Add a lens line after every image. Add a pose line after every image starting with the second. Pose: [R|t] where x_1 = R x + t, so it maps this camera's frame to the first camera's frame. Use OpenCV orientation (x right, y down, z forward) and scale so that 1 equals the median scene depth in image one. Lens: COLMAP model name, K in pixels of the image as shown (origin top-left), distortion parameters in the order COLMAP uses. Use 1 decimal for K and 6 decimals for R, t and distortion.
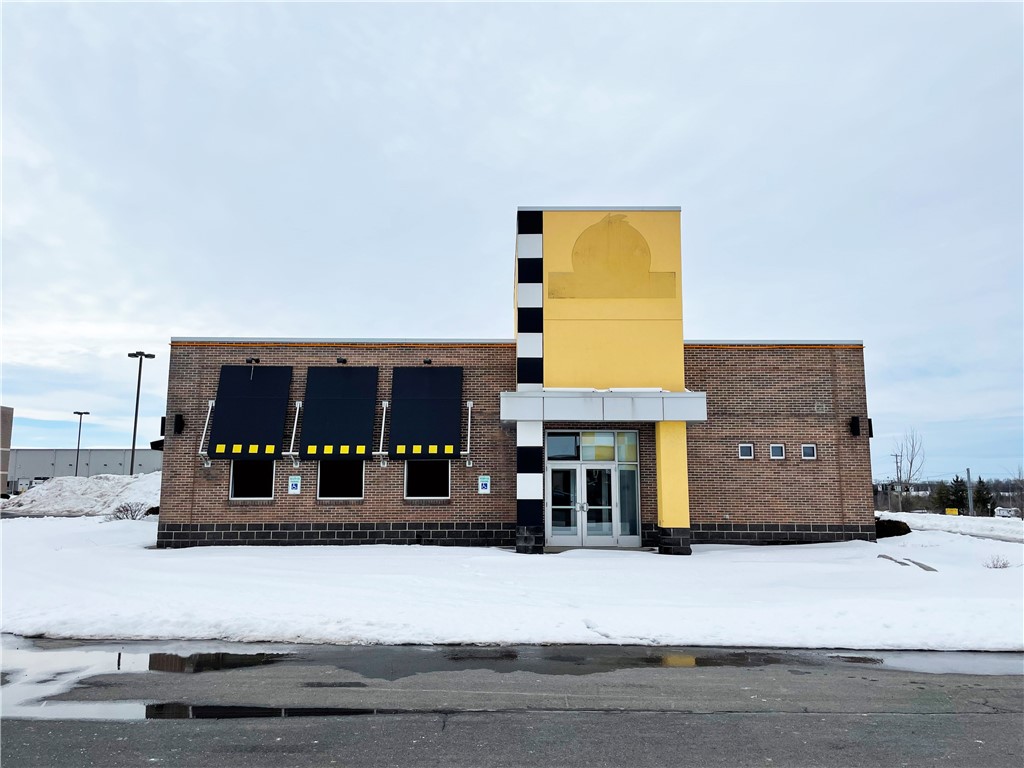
lens RADIAL K [[760.3, 0, 505.2], [0, 760.3, 381.5], [0, 0, 1]] dist [0.061004, -0.019692]
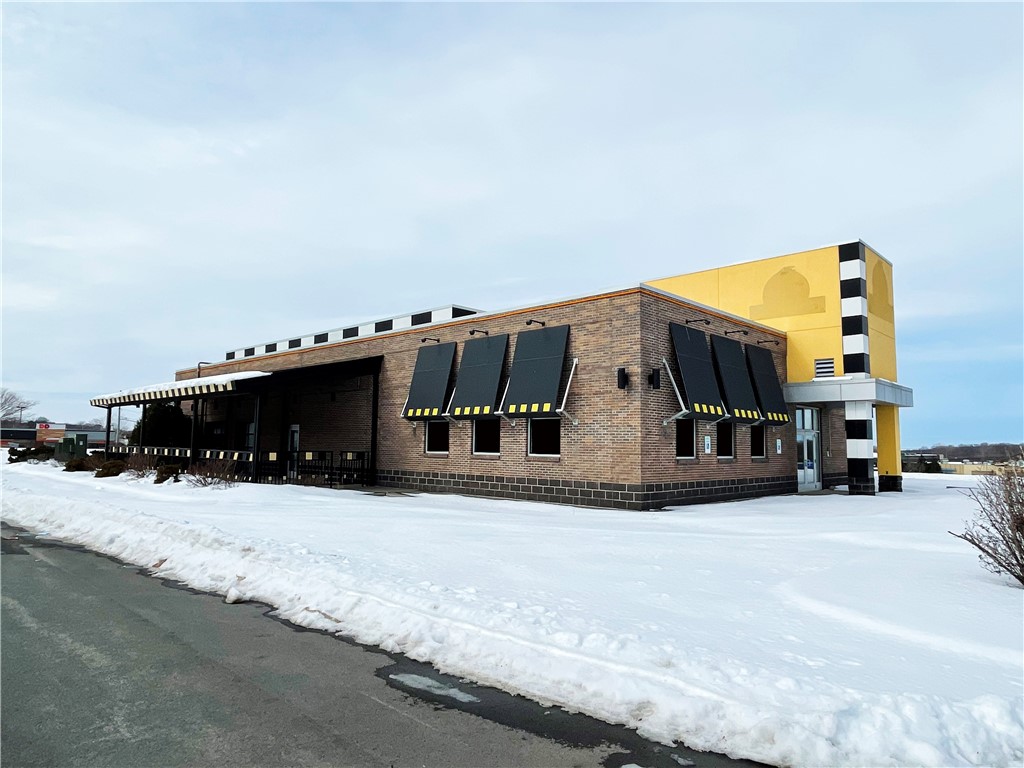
lens RADIAL K [[663.6, 0, 515.4], [0, 663.6, 385.2], [0, 0, 1]] dist [0.019908, 0.004582]
pose [[0.689853, 0.072124, 0.720348, -1.126760], [-0.113430, 0.993504, 0.009154, 0.075218], [-0.715009, -0.088024, 0.693552, 0.558666]]
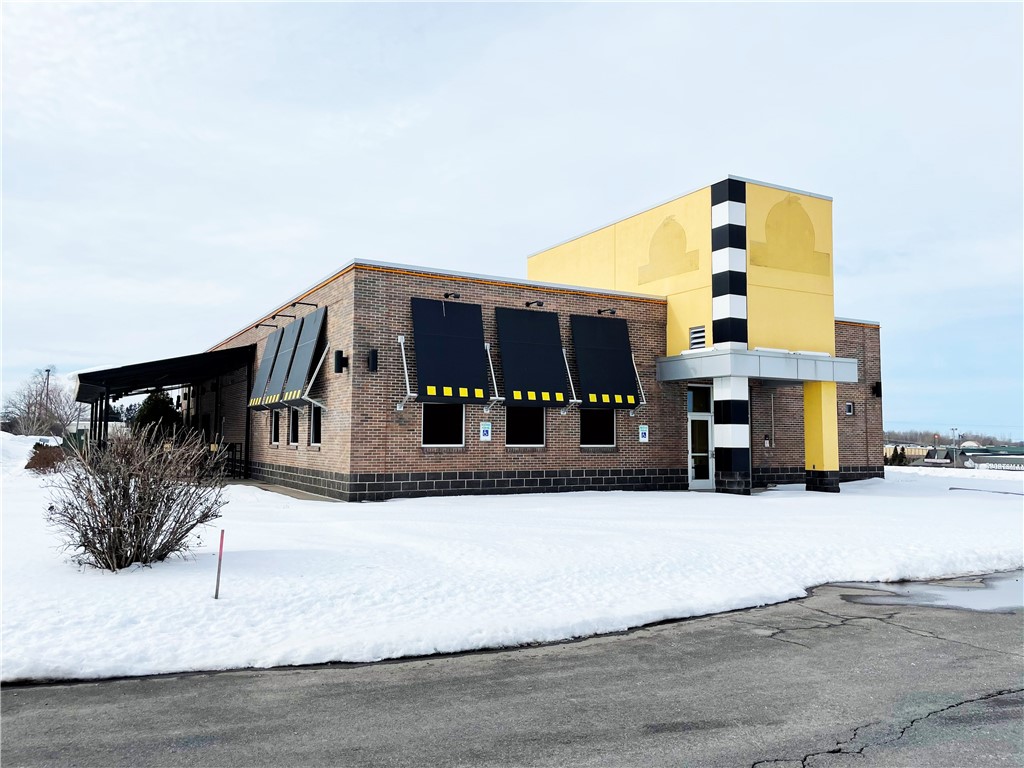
lens RADIAL K [[760.3, 0, 509.1], [0, 760.3, 385.1], [0, 0, 1]] dist [0.061004, -0.019692]
pose [[0.882944, 0.037102, 0.468009, -0.691596], [-0.071895, 0.995800, 0.056695, 0.022883], [-0.463940, -0.083706, 0.881903, 0.162707]]
